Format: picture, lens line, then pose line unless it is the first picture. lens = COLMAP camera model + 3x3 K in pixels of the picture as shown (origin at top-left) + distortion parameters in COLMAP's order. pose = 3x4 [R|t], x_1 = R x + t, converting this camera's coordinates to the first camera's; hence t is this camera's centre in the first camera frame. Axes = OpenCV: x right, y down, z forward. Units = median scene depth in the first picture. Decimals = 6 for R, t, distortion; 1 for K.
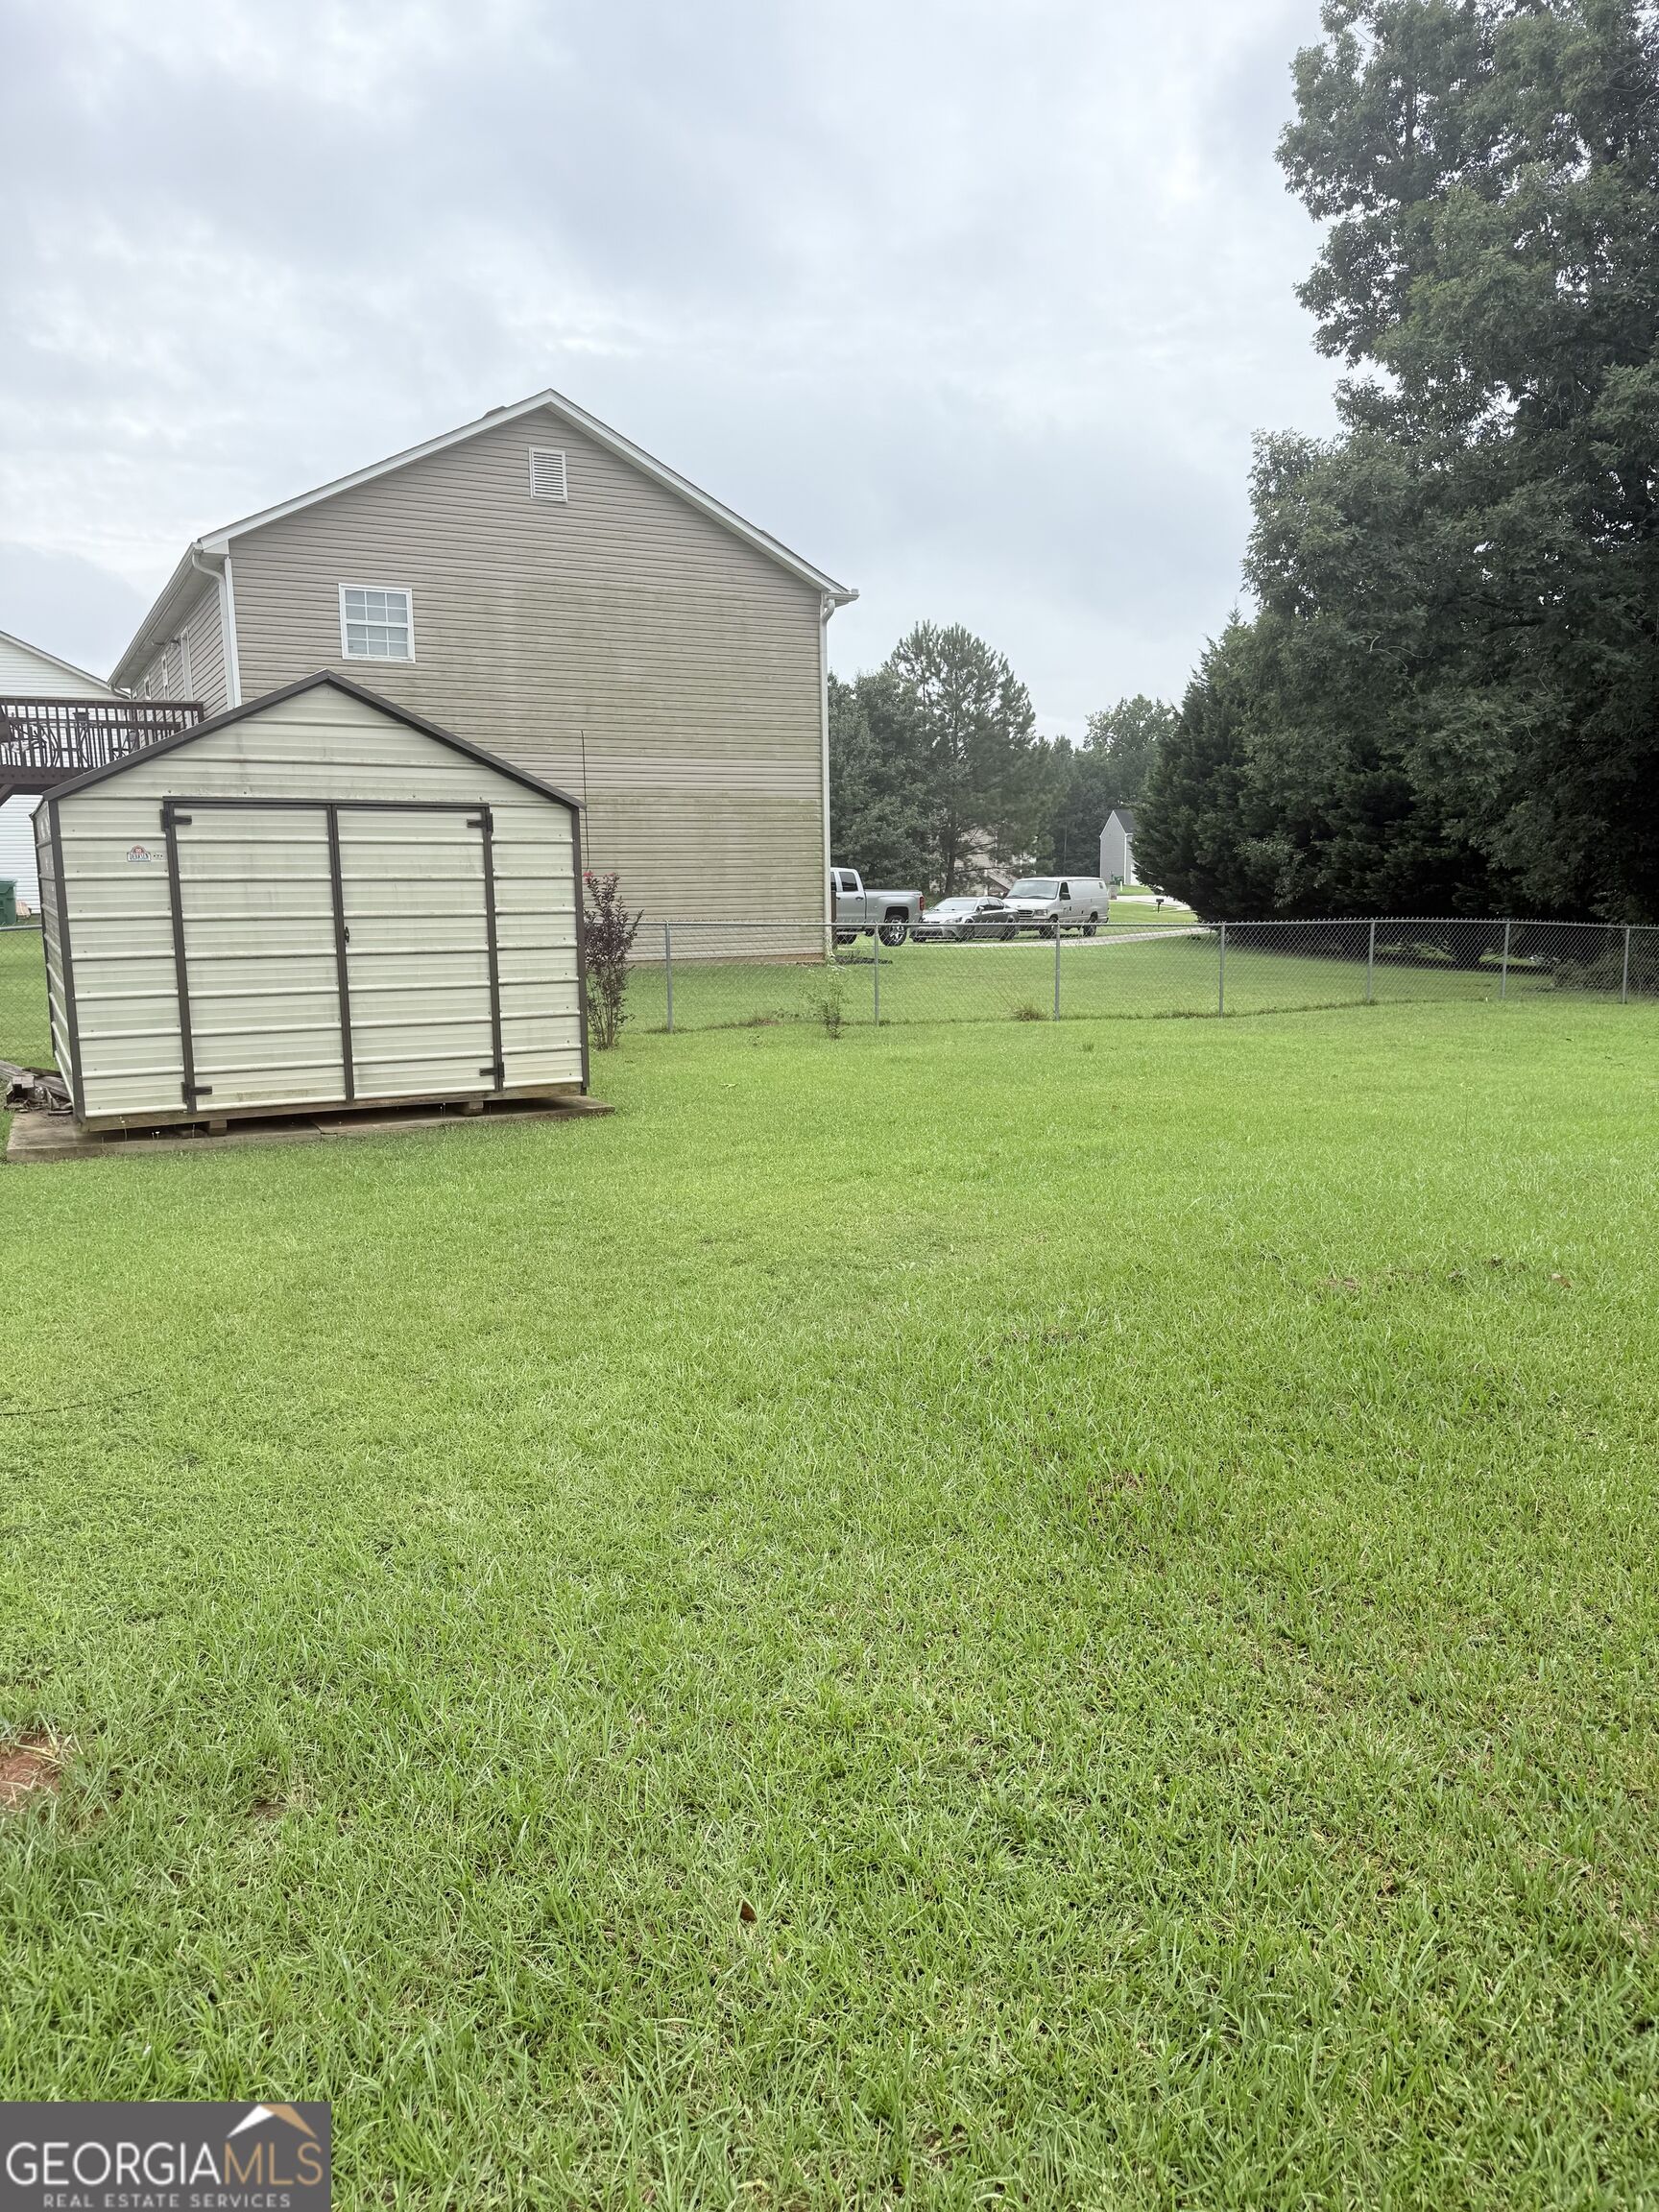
lens RADIAL K [[1553.0, 0, 830.2], [0, 1553.0, 1108.4], [0, 0, 1]] dist [0.001065, 0.000013]
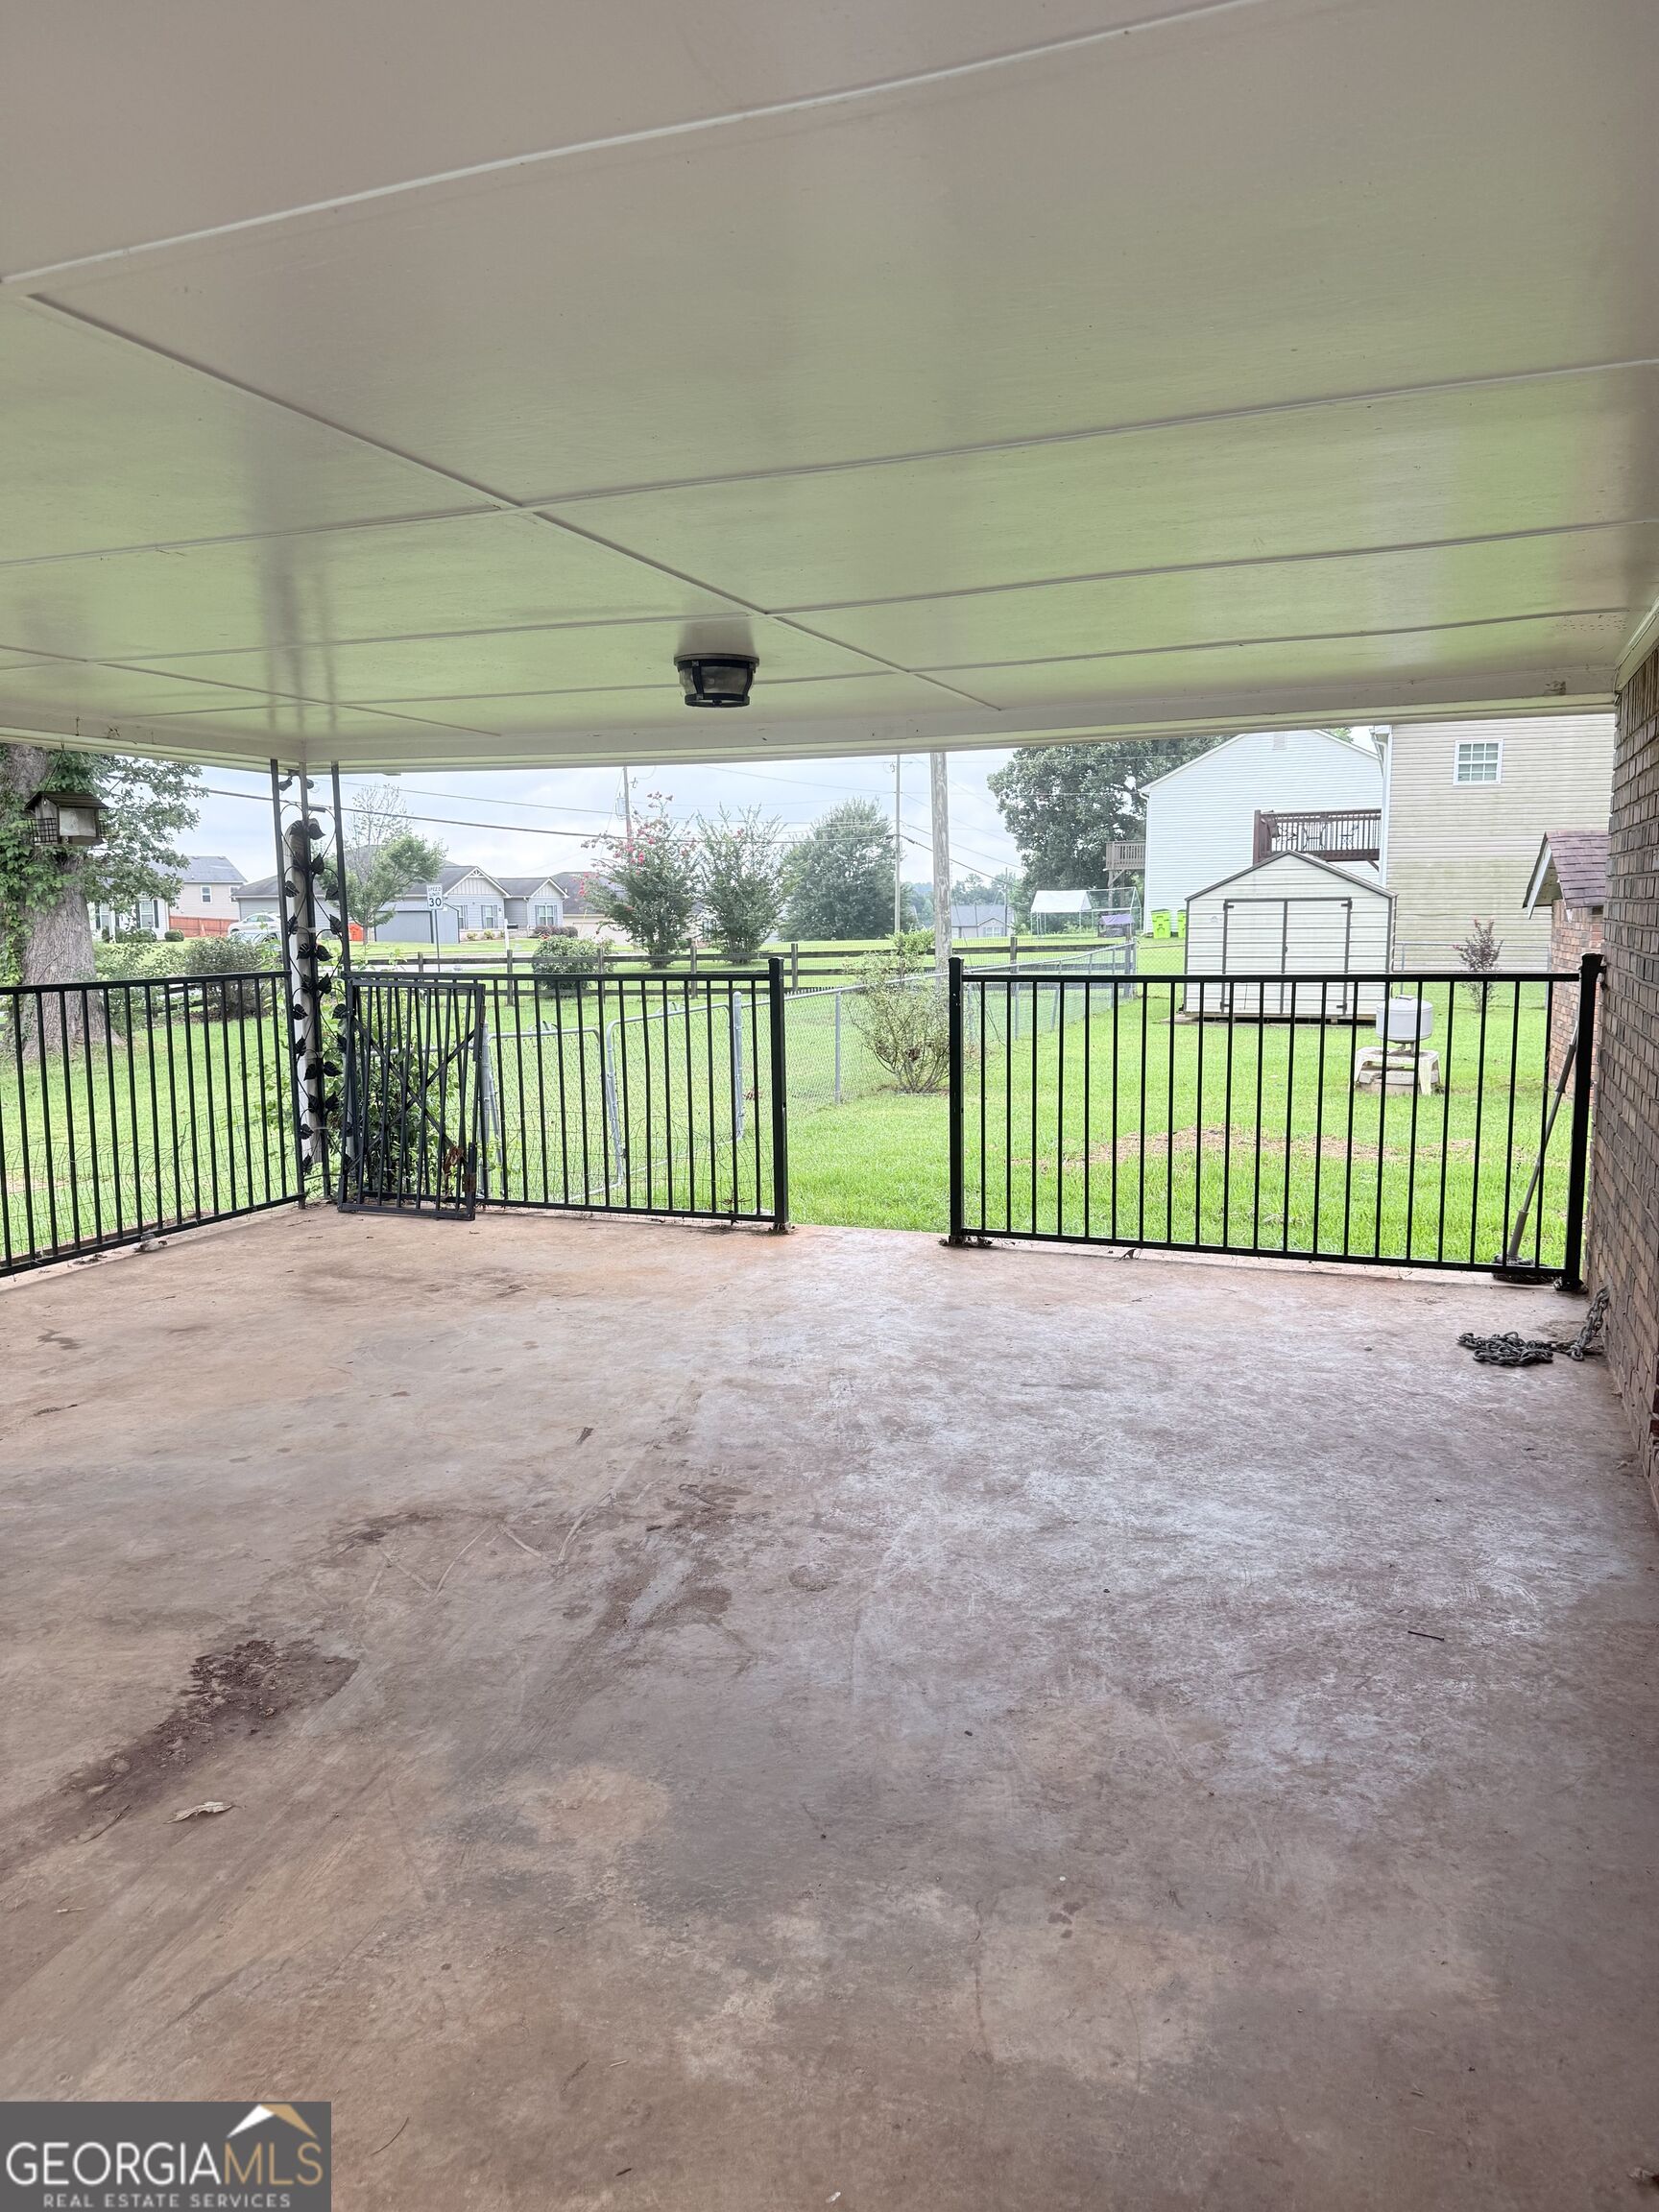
lens RADIAL K [[1553.0, 0, 830.1], [0, 1553.0, 1107.6], [0, 0, 1]] dist [0.001065, 0.000013]
pose [[0.645083, 0.100472, -0.757478, 1.126970], [-0.103926, 0.993642, 0.043292, 0.111844], [0.757012, 0.050794, 0.651423, -1.189519]]
